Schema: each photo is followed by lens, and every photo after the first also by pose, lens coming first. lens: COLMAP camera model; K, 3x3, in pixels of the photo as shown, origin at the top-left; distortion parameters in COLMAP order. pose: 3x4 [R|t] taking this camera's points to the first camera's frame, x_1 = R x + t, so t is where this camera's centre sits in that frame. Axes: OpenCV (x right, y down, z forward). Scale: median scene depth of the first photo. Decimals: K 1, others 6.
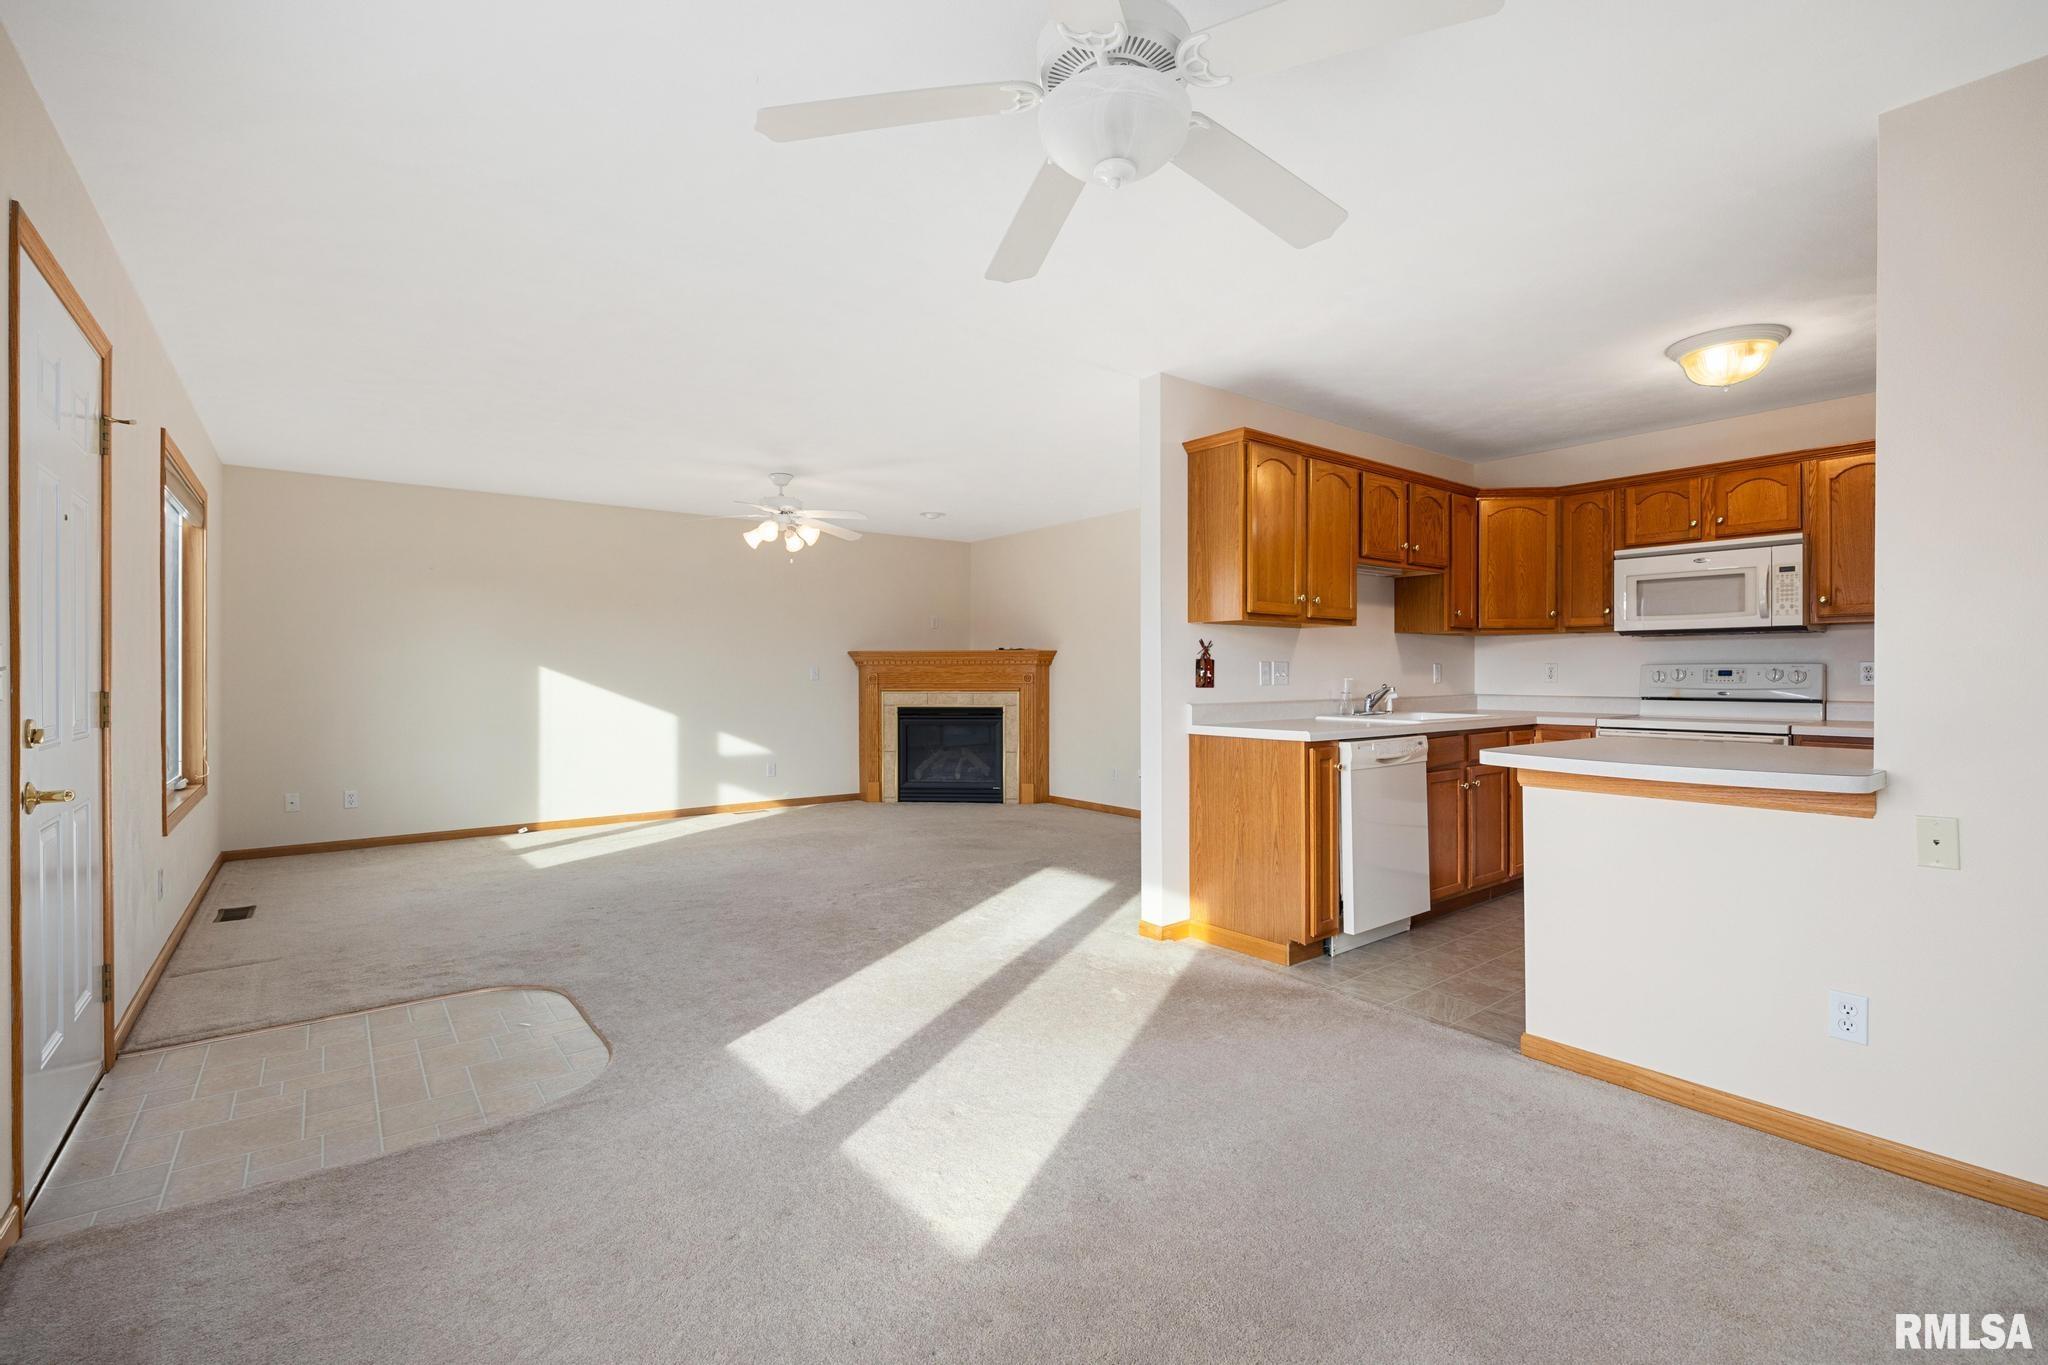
lens RADIAL K [[895.2, 0, 1033.6], [0, 895.2, 678.4], [0, 0, 1]] dist [-0.009672, 0.000043]
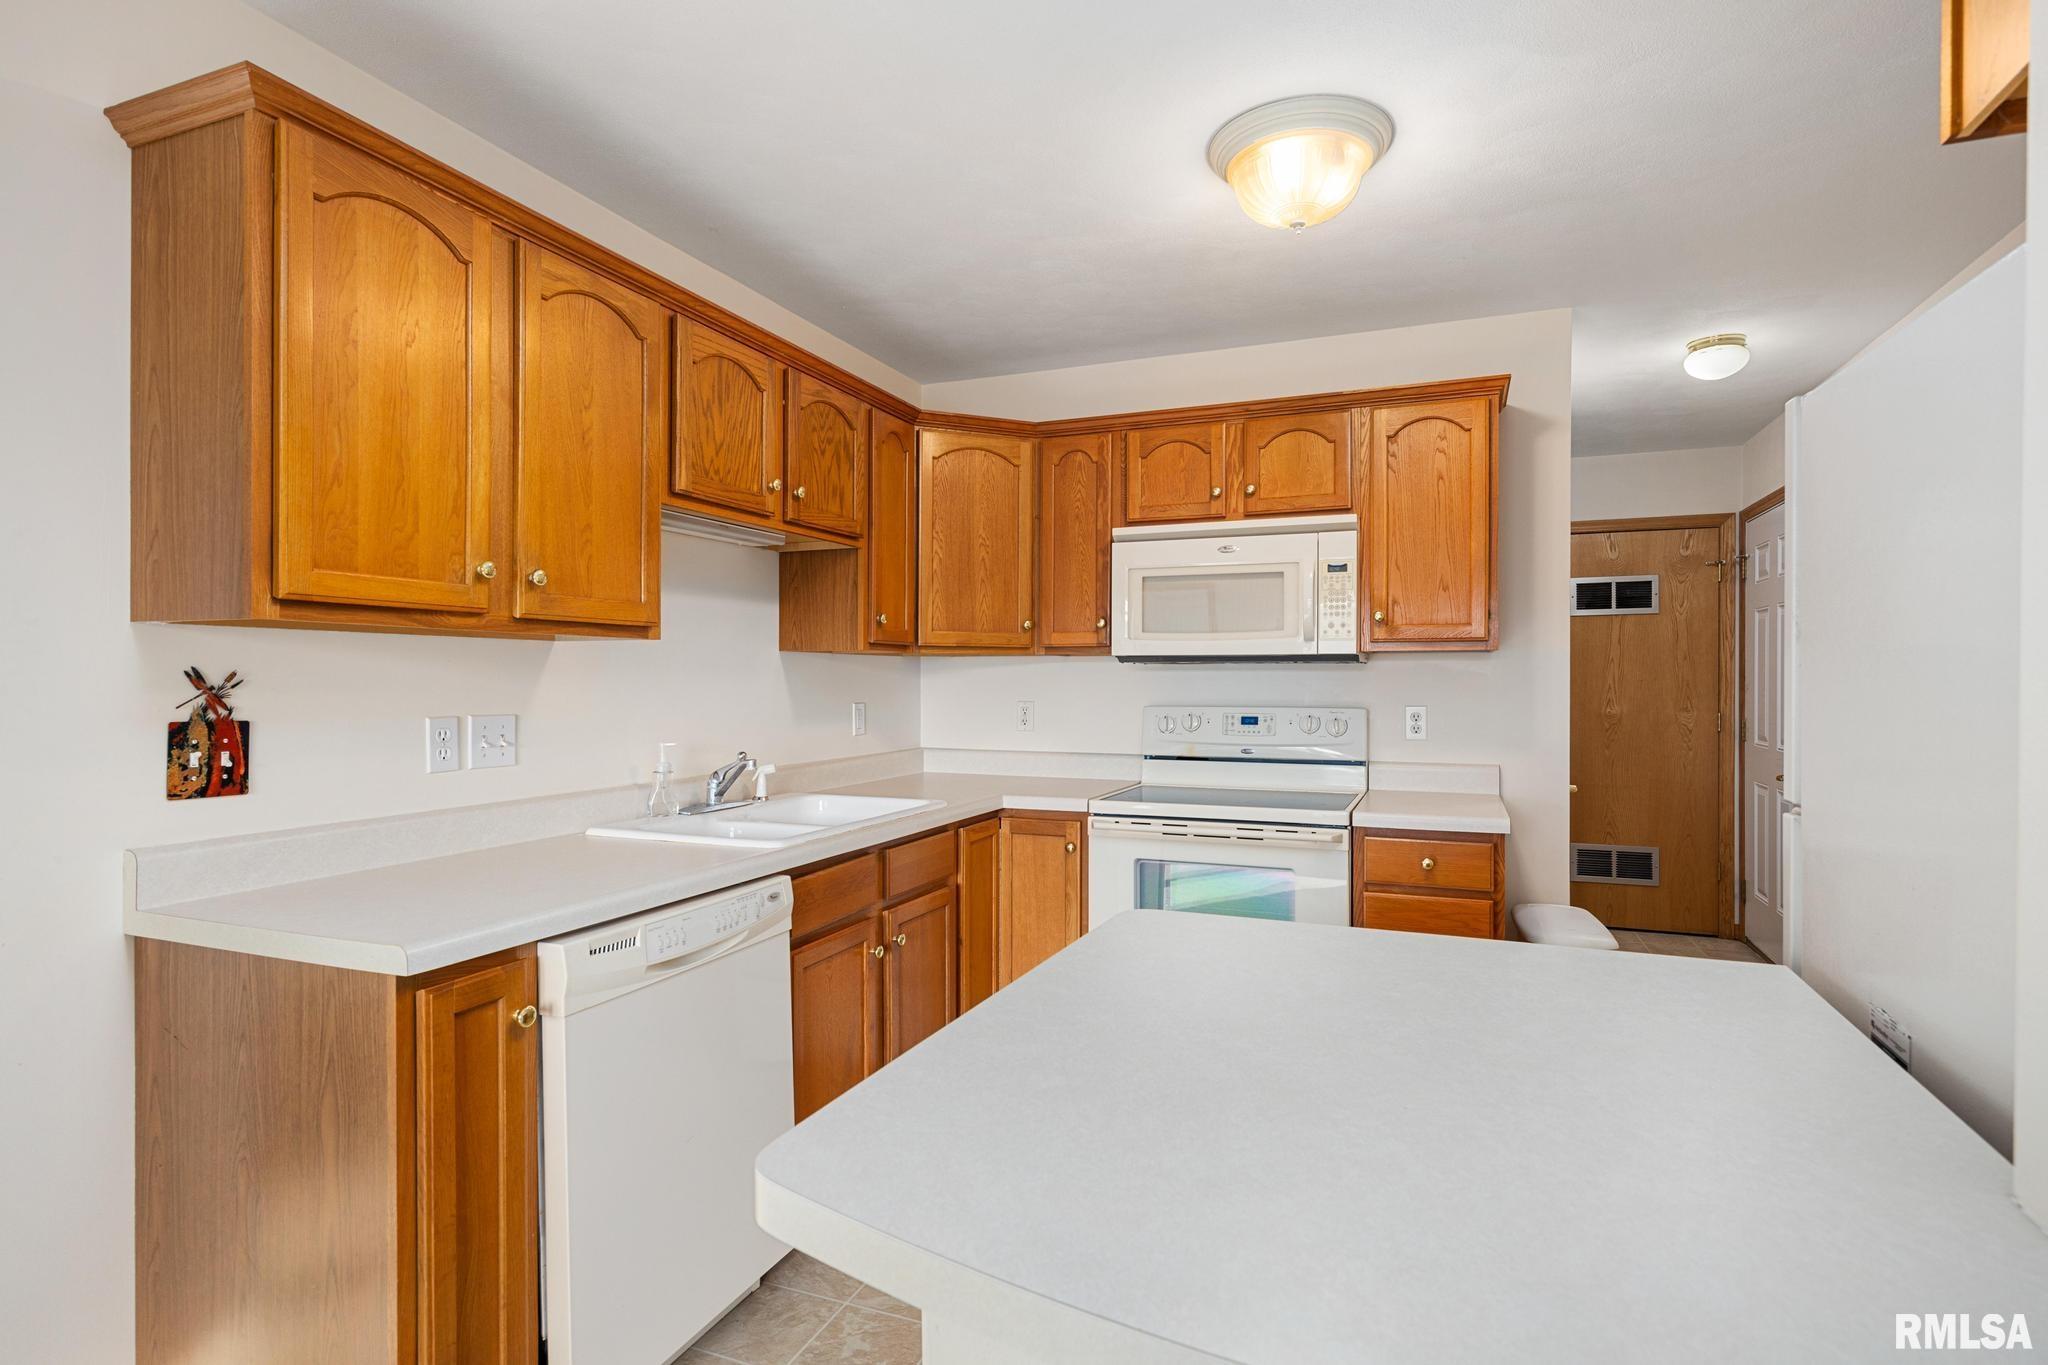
lens RADIAL K [[1047.2, 0, 1025.2], [0, 1047.2, 684.8], [0, 0, 1]] dist [-0.003441, -0.000224]
pose [[0.868678, 0.001888, 0.495374, 0.248125], [-0.000558, 0.999996, -0.002832, -0.032283], [-0.495377, 0.002184, 0.868675, 0.415282]]
